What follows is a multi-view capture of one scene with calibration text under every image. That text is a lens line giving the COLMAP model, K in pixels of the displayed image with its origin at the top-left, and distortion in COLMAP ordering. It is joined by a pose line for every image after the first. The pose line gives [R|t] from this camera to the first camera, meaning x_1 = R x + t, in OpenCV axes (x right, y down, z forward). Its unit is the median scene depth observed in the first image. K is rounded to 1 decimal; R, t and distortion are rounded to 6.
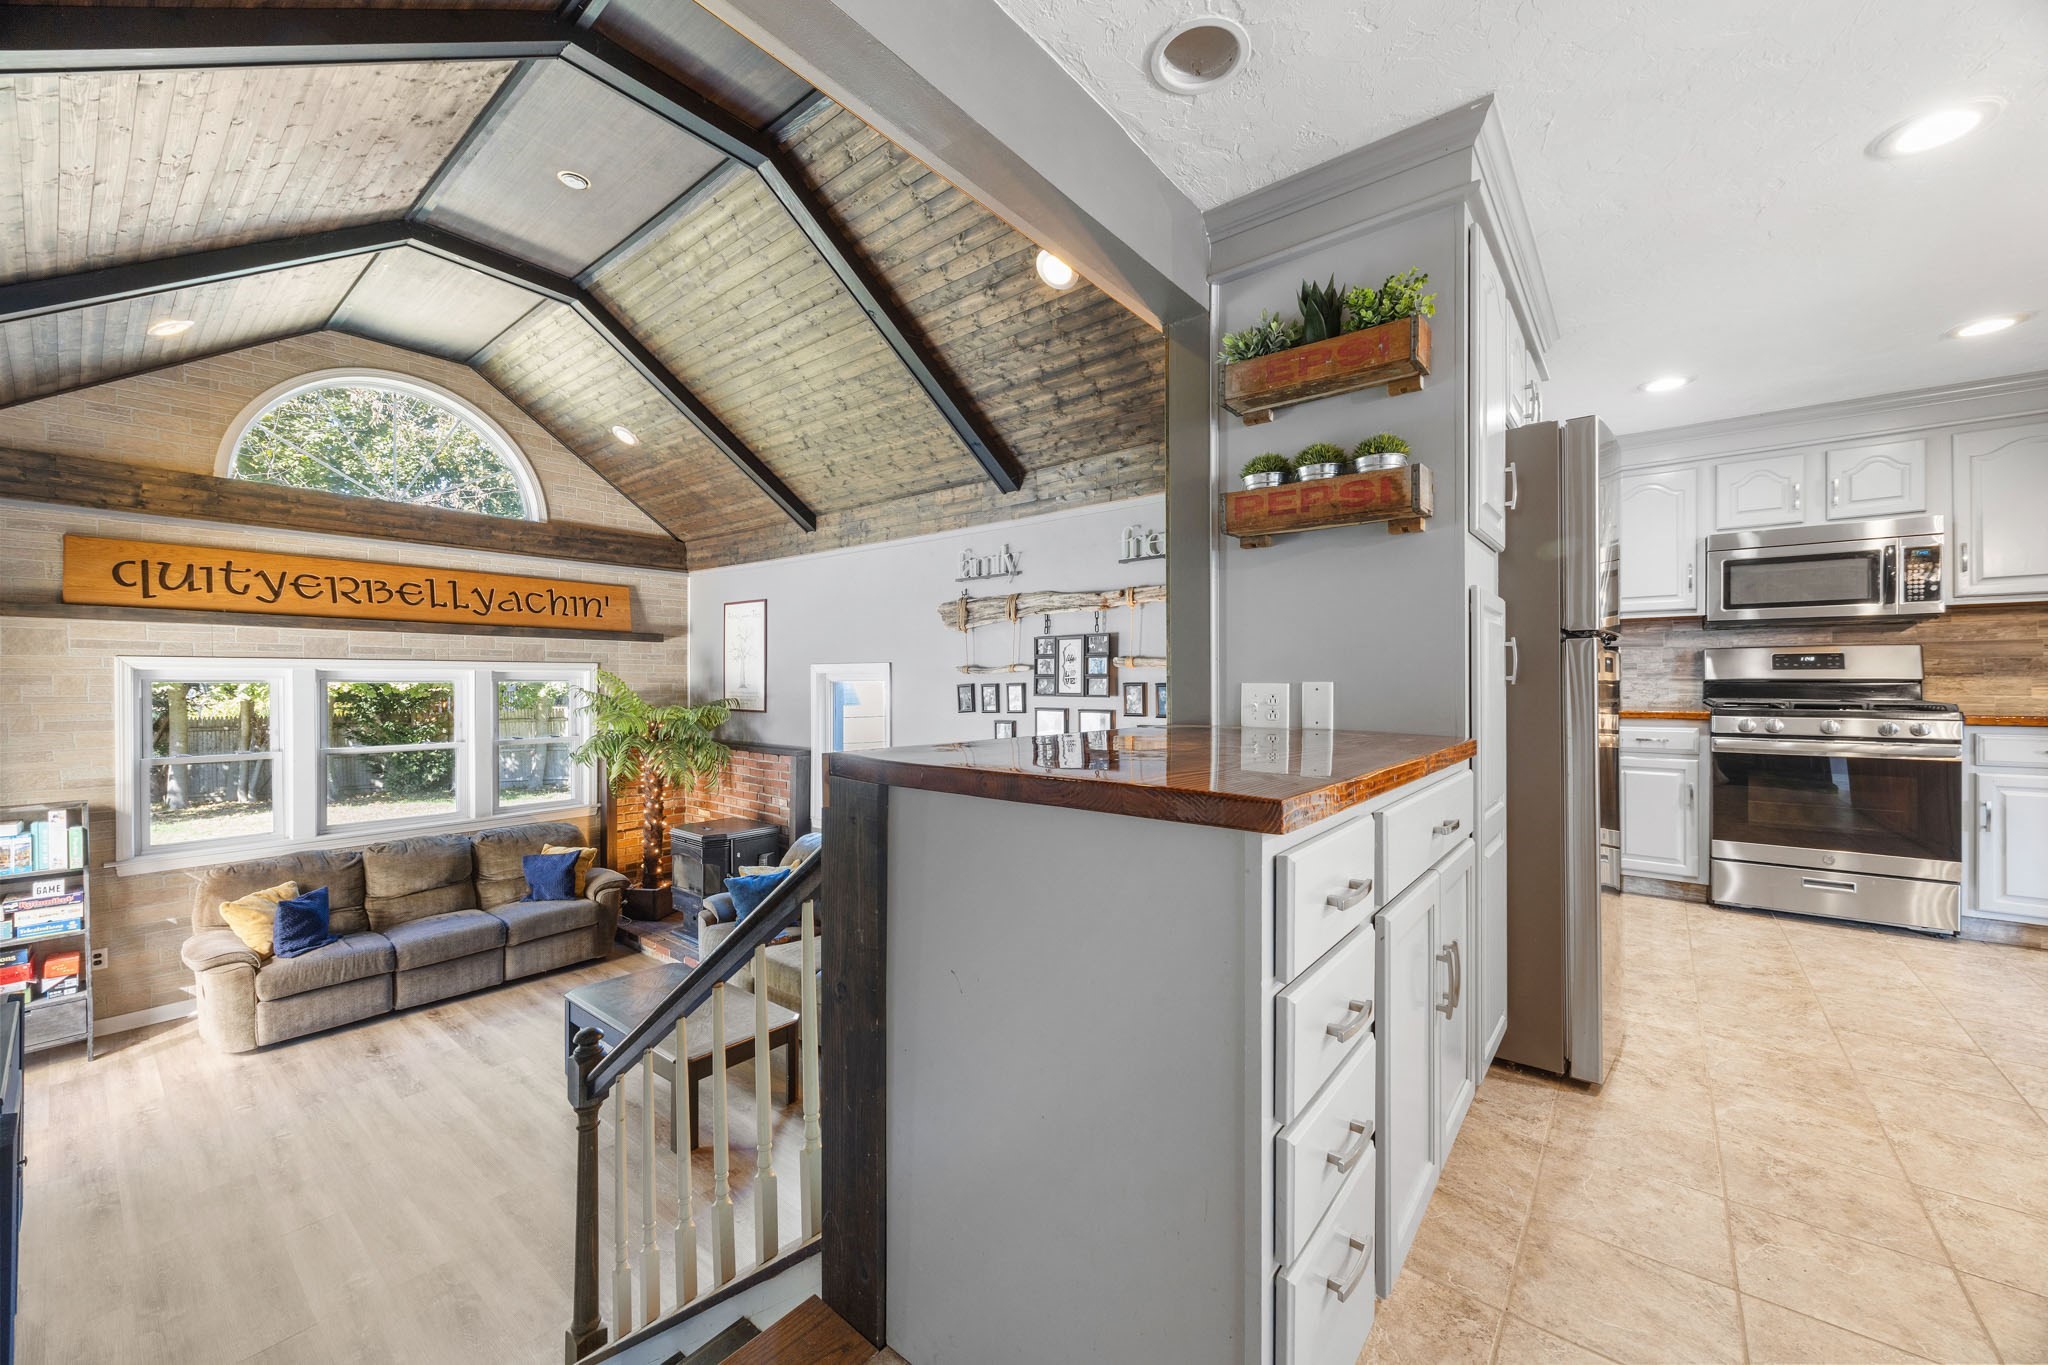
lens RADIAL K [[777.5, 0, 1029.8], [0, 777.5, 683.3], [0, 0, 1]] dist [-0.003675, 0.000246]
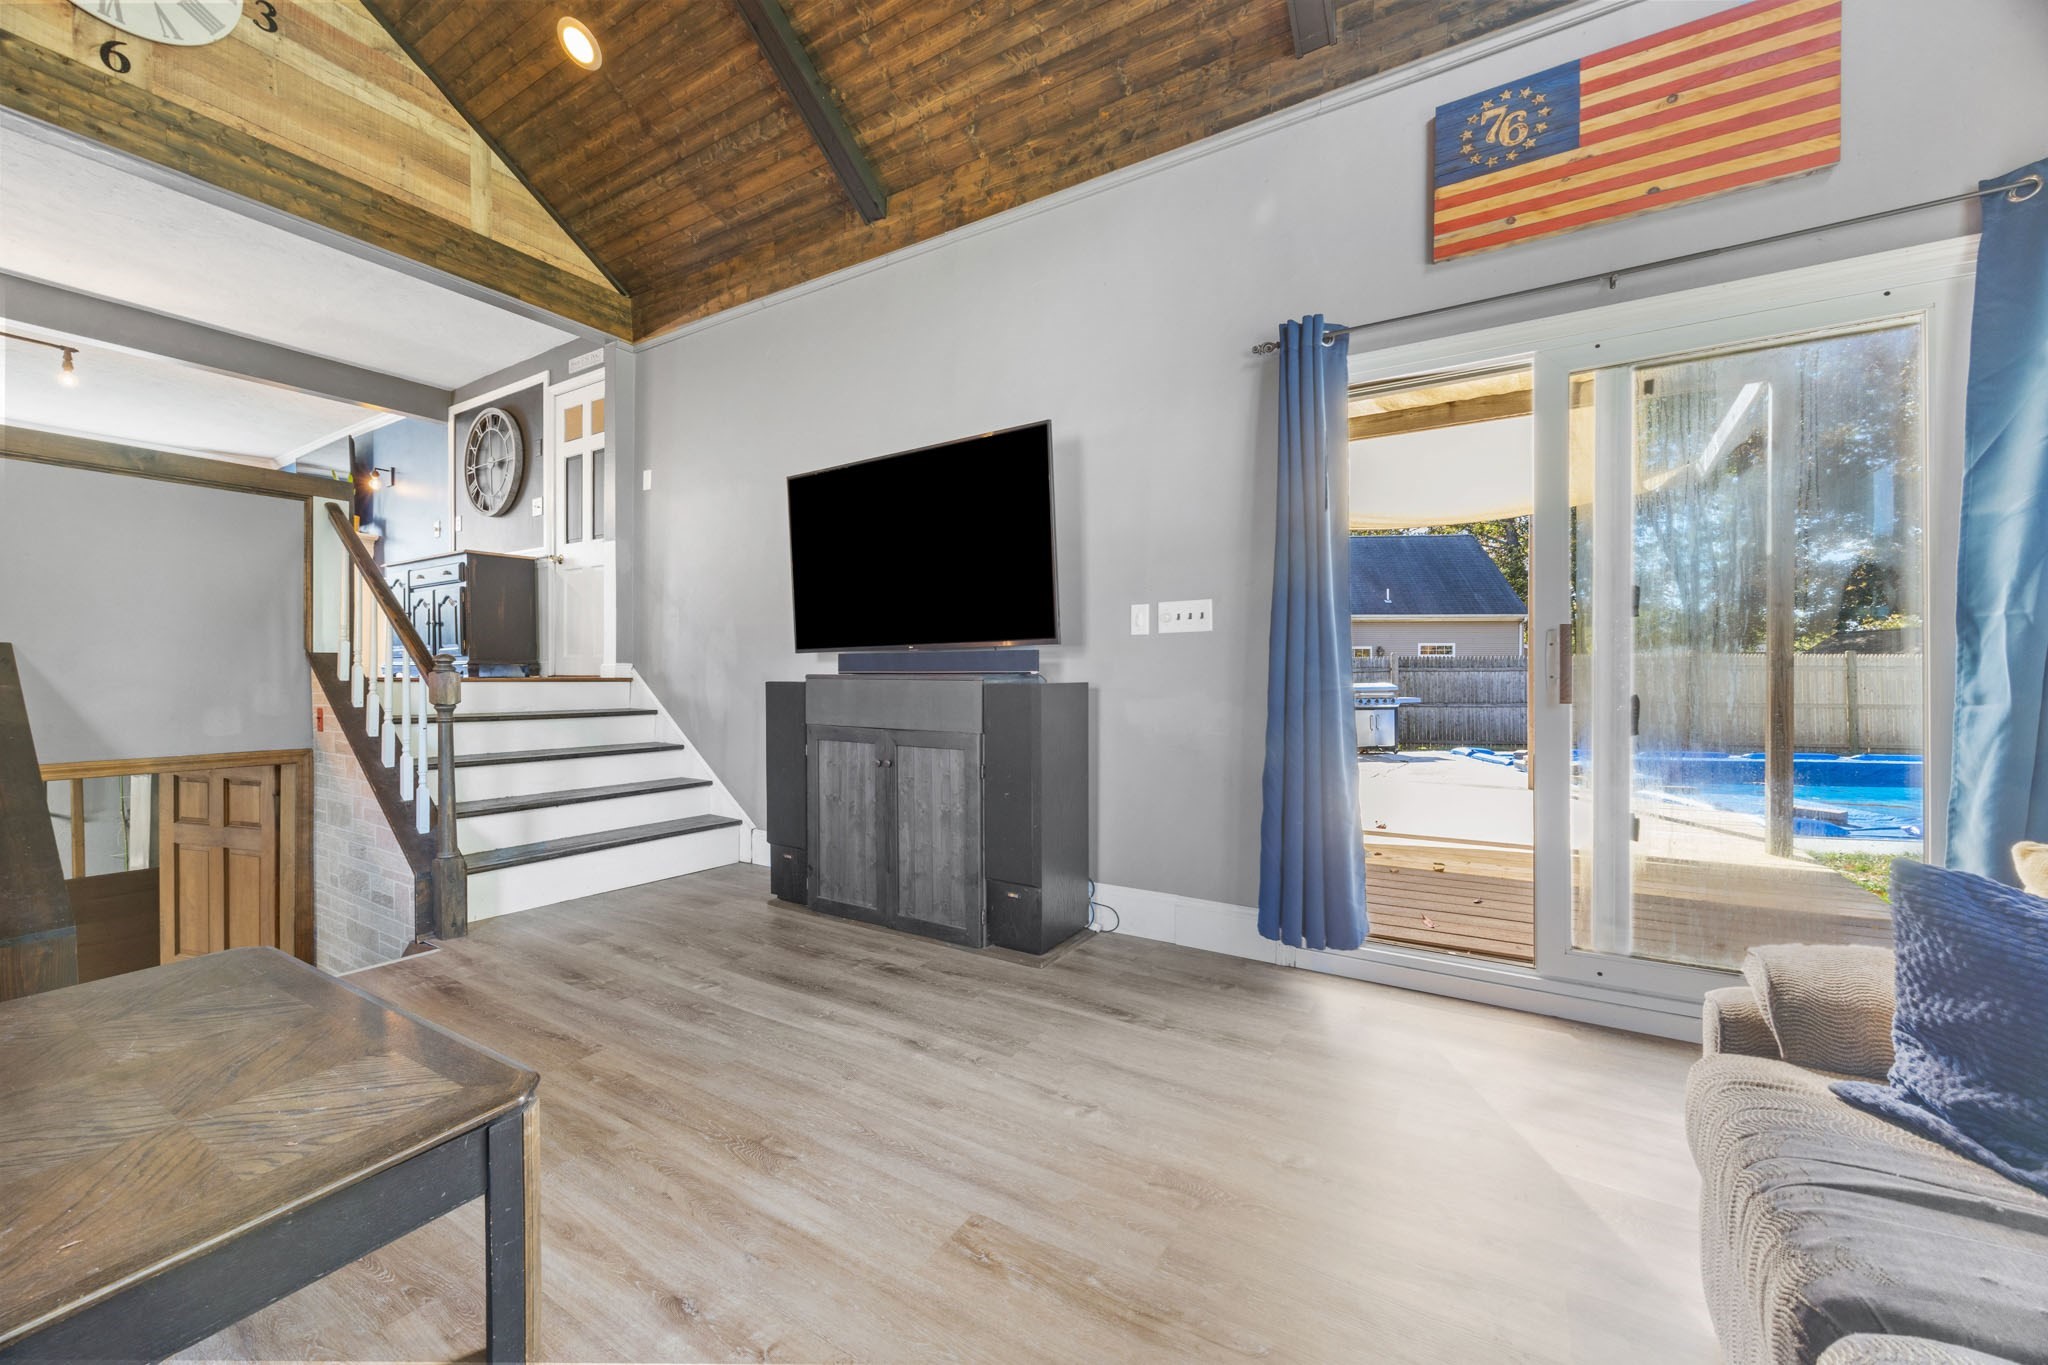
lens RADIAL K [[777.5, 0, 1024.5], [0, 777.5, 680.9], [0, 0, 1]] dist [-0.003675, 0.000246]
pose [[-0.992464, 0.001575, -0.122525, -0.682396], [0.000568, 0.999966, 0.008257, 0.230668], [0.122534, 0.008125, -0.992431, 1.197164]]
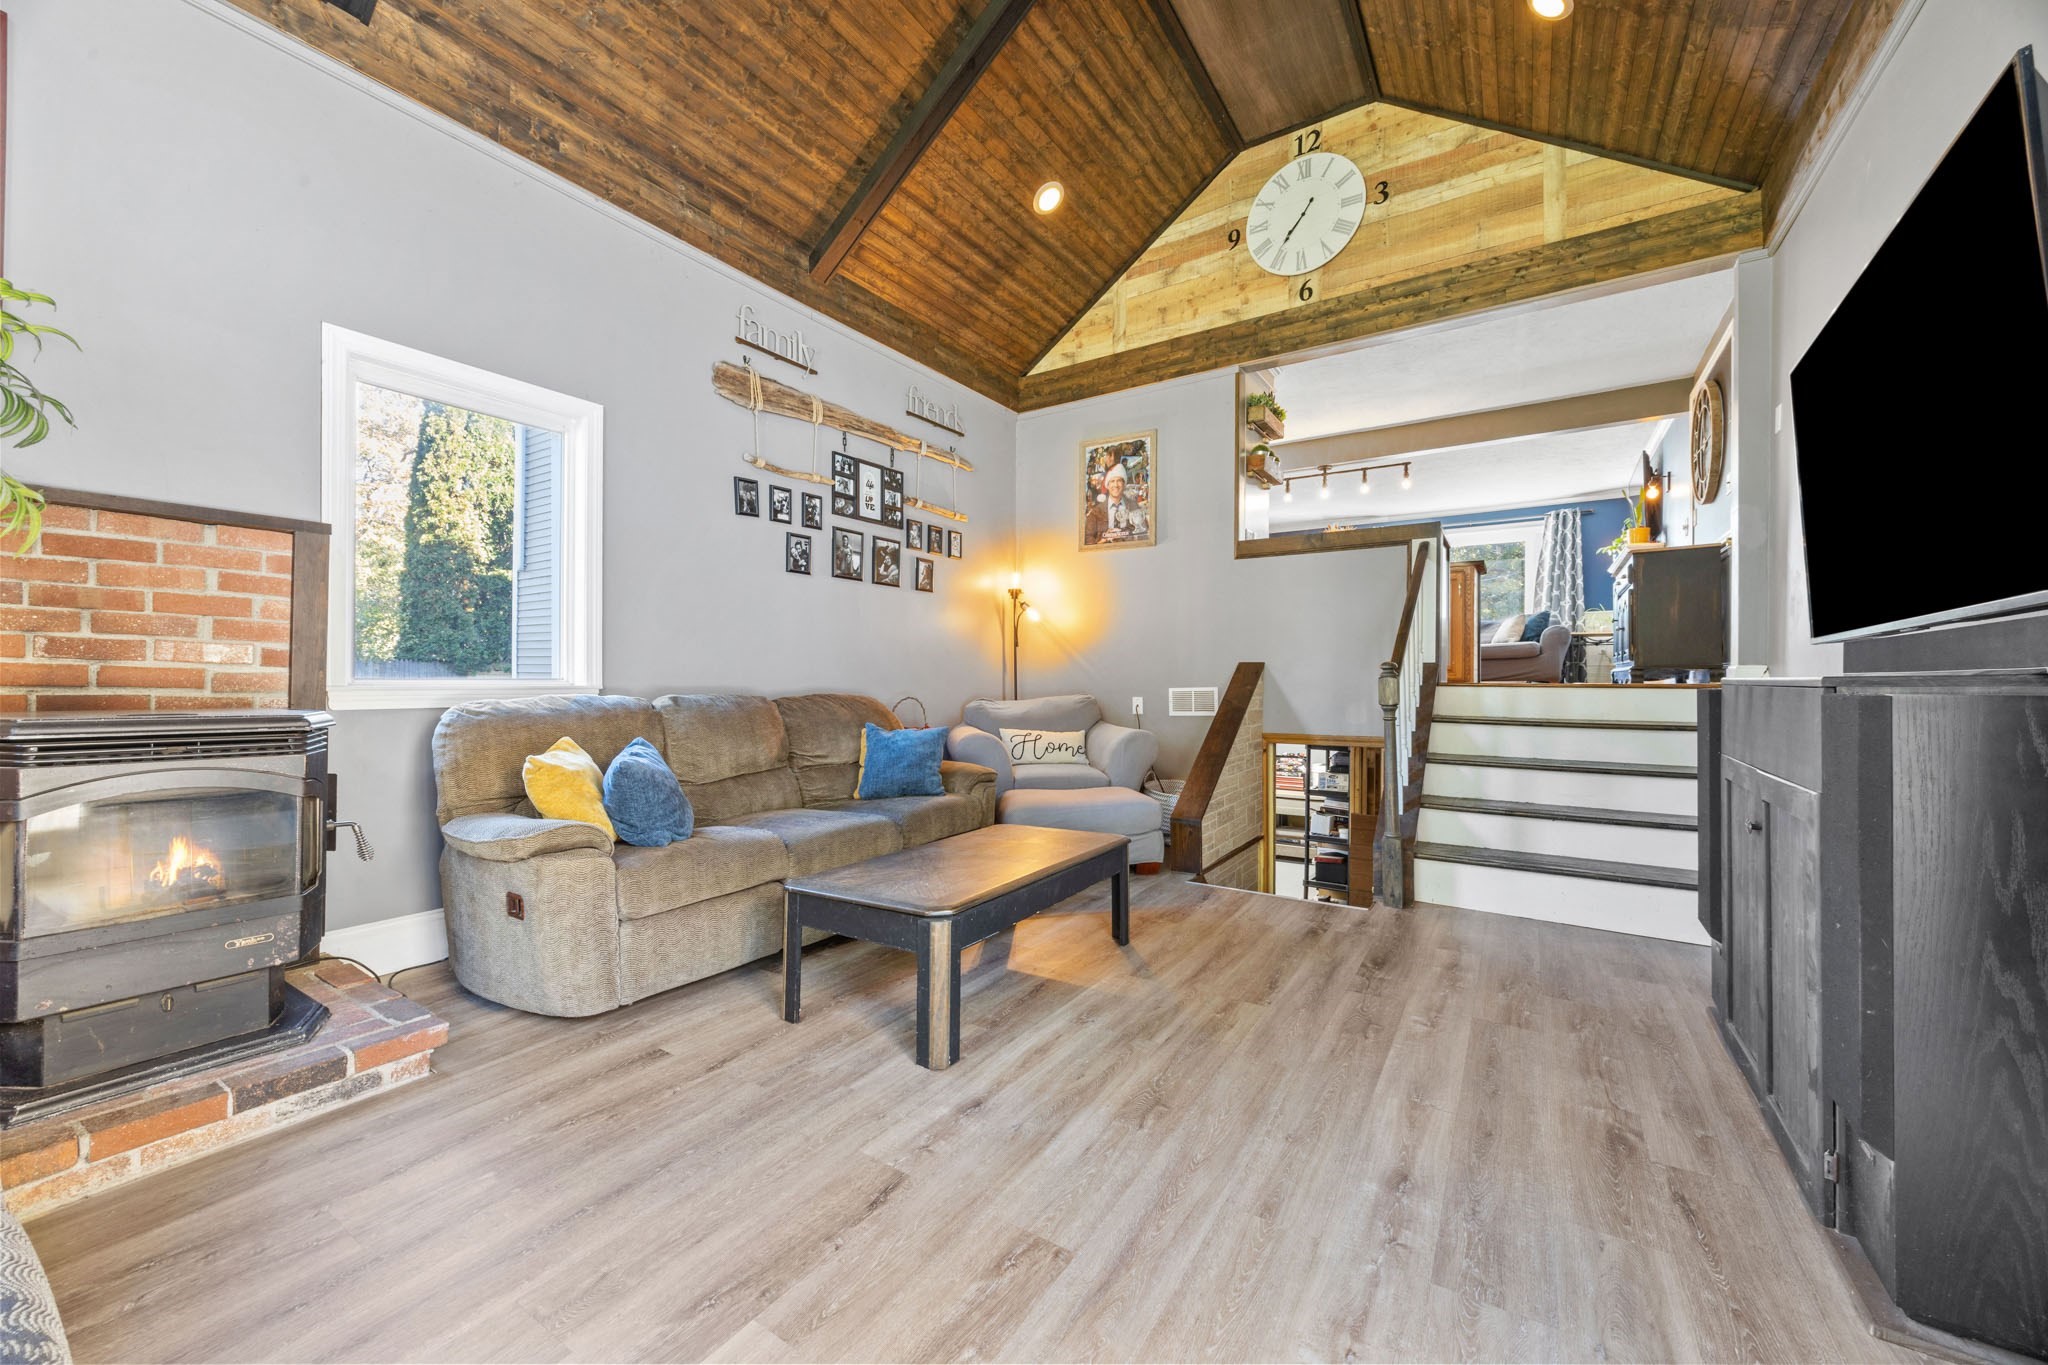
lens RADIAL K [[777.5, 0, 1034.1], [0, 777.5, 682.9], [0, 0, 1]] dist [-0.003675, 0.000246]
pose [[-0.104595, -0.002205, 0.994512, -1.011189], [-0.000470, 0.999998, 0.002168, 0.231907], [-0.994515, -0.000241, -0.104596, 0.913176]]
